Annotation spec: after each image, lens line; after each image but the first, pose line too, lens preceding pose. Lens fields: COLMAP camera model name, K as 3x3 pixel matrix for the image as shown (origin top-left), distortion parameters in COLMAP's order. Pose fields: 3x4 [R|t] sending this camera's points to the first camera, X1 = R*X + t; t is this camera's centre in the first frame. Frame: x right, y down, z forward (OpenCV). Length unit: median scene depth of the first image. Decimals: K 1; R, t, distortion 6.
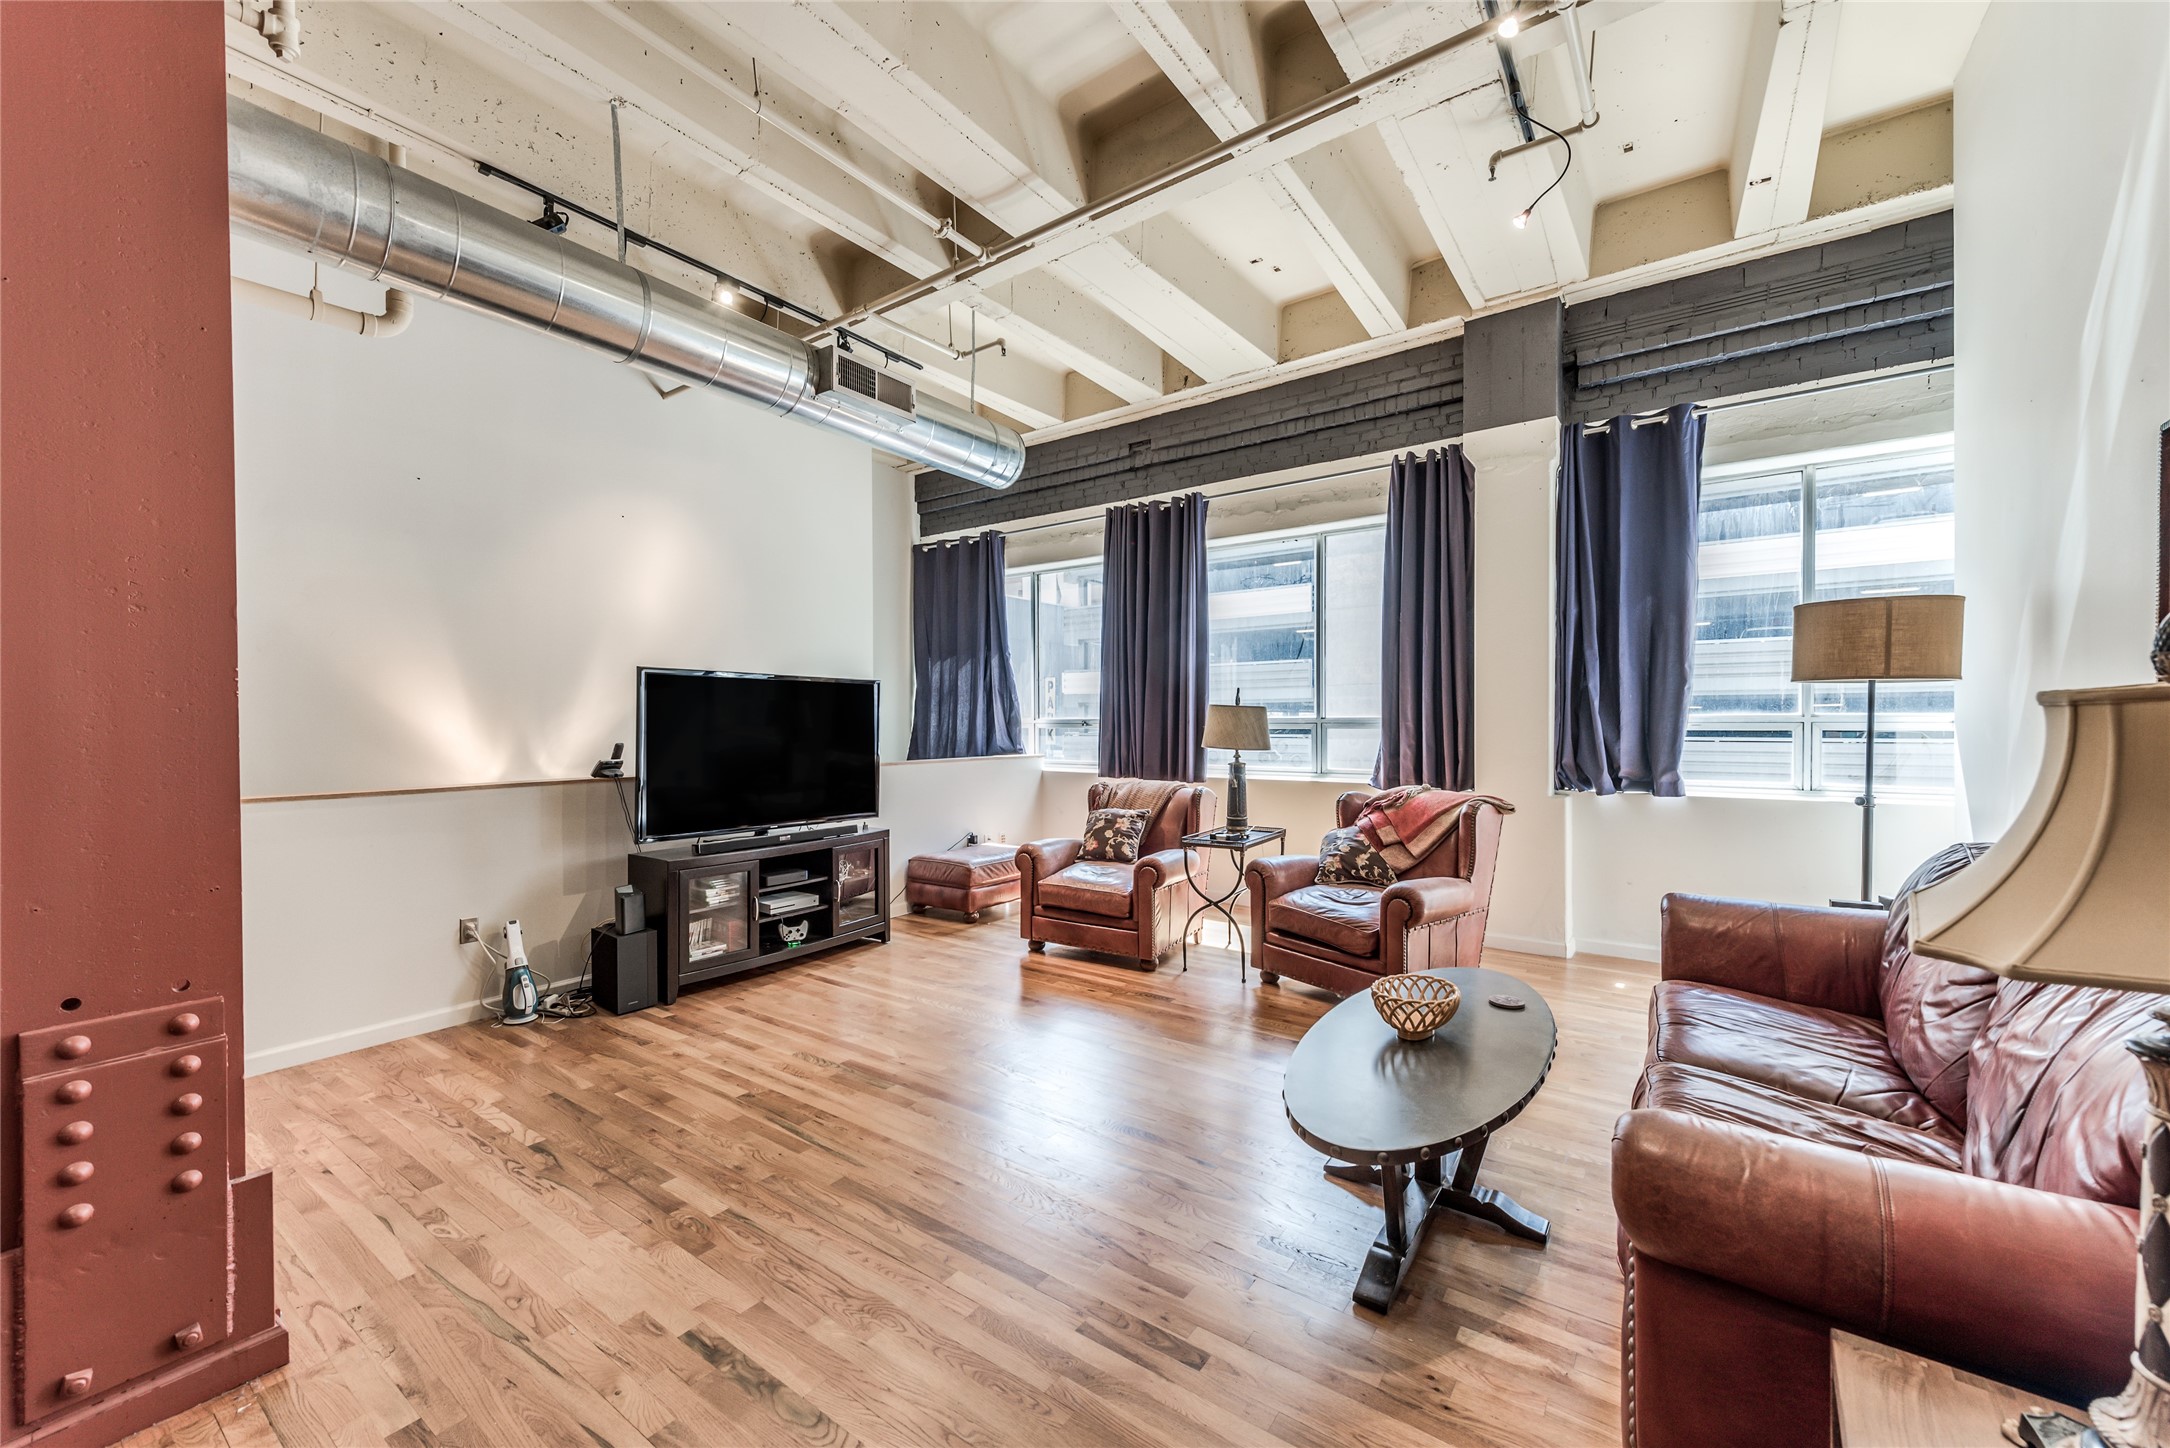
lens RADIAL K [[850.6, 0, 1078.4], [0, 850.6, 726.7], [0, 0, 1]] dist [0.014716, -0.001944]
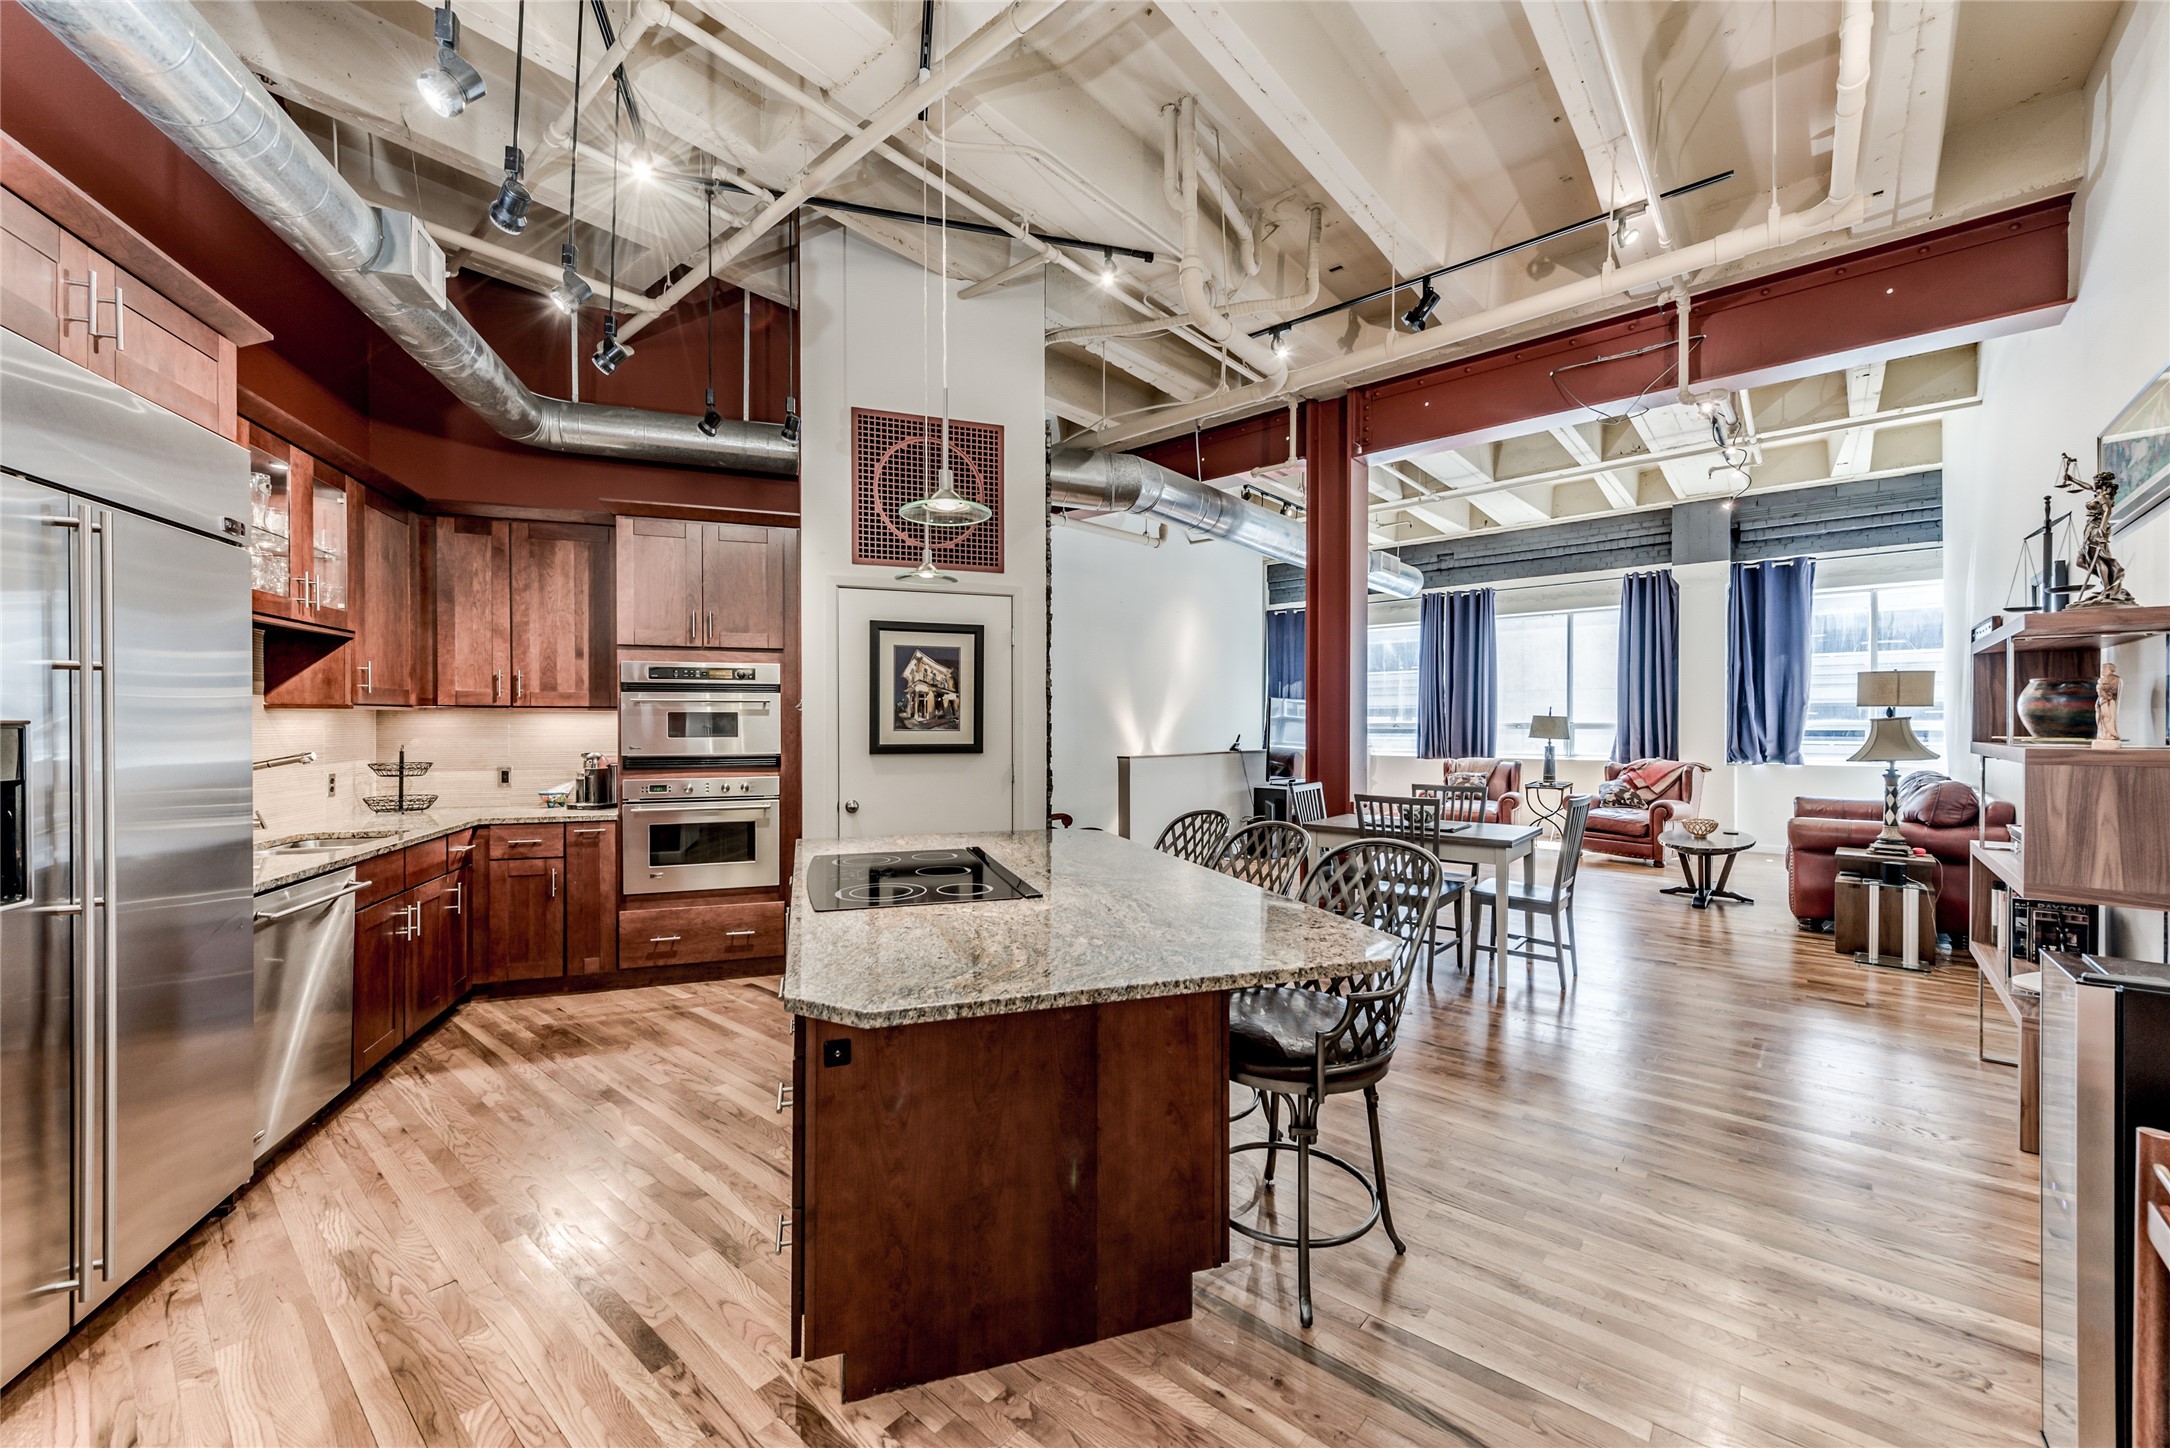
lens RADIAL K [[850.6, 0, 1082.4], [0, 850.6, 727.3], [0, 0, 1]] dist [0.014716, -0.001944]
pose [[0.996655, 0.001658, -0.081711, -0.664660], [-0.002005, 0.999989, -0.004169, 0.010098], [0.081703, 0.004318, 0.996647, -0.935922]]
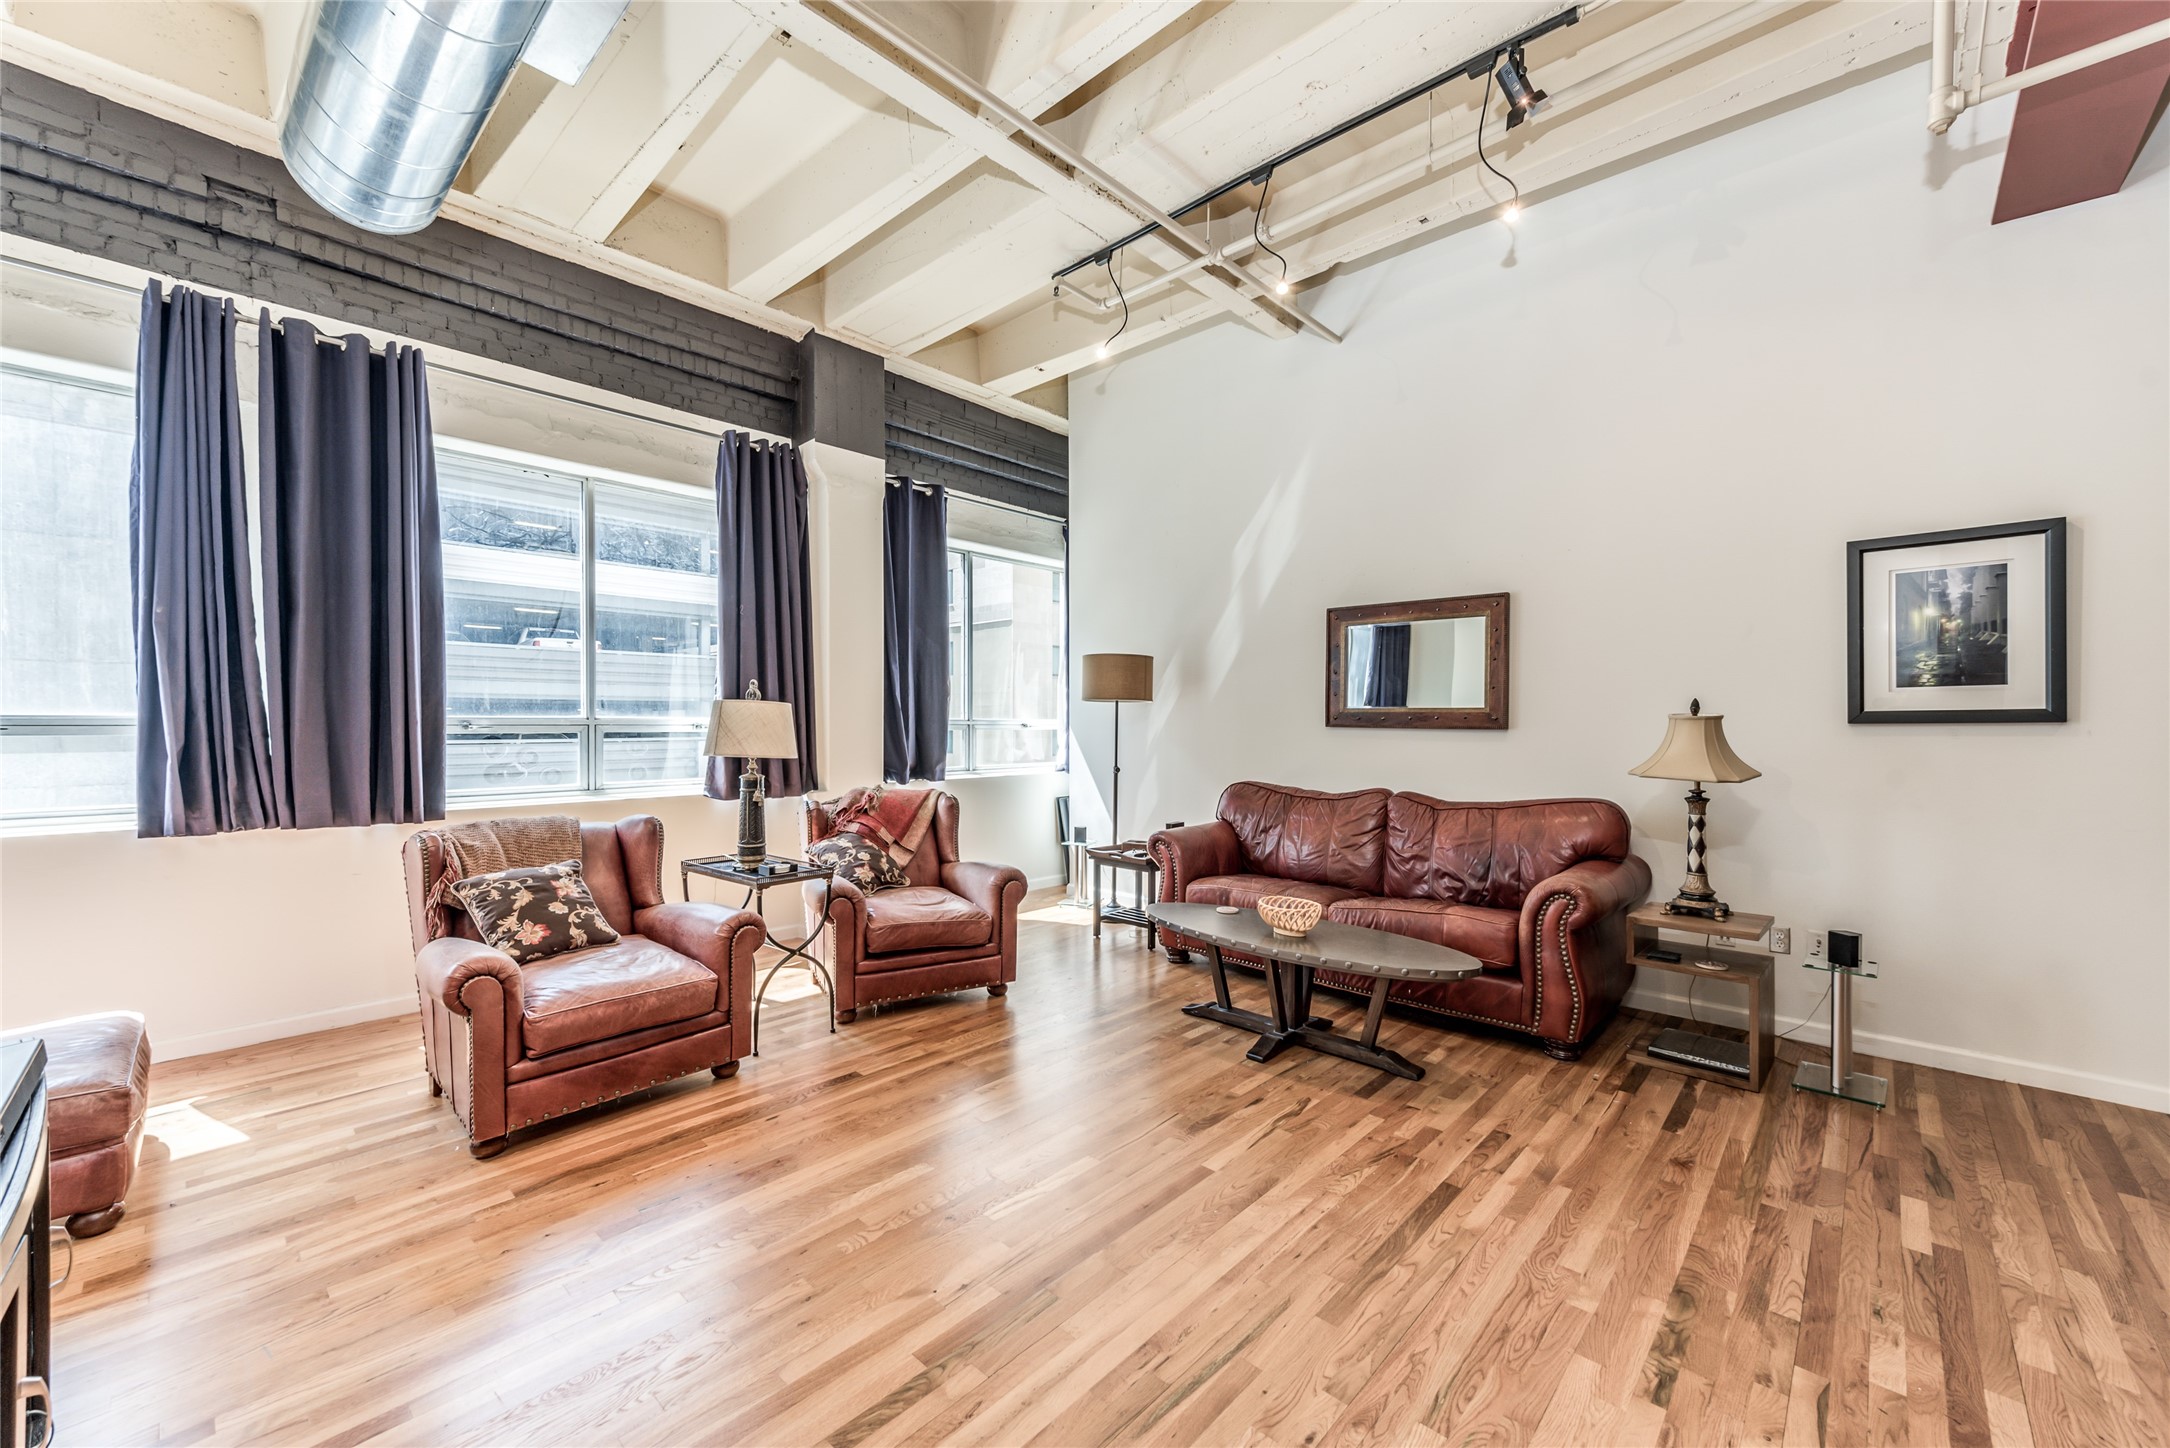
lens RADIAL K [[850.6, 0, 1103.5], [0, 850.6, 730.4], [0, 0, 1]] dist [0.014716, -0.001944]
pose [[0.109632, -0.003703, 0.993965, -0.541195], [0.004518, 0.999985, 0.003227, -0.000245], [-0.993962, 0.004137, 0.109647, 0.565559]]
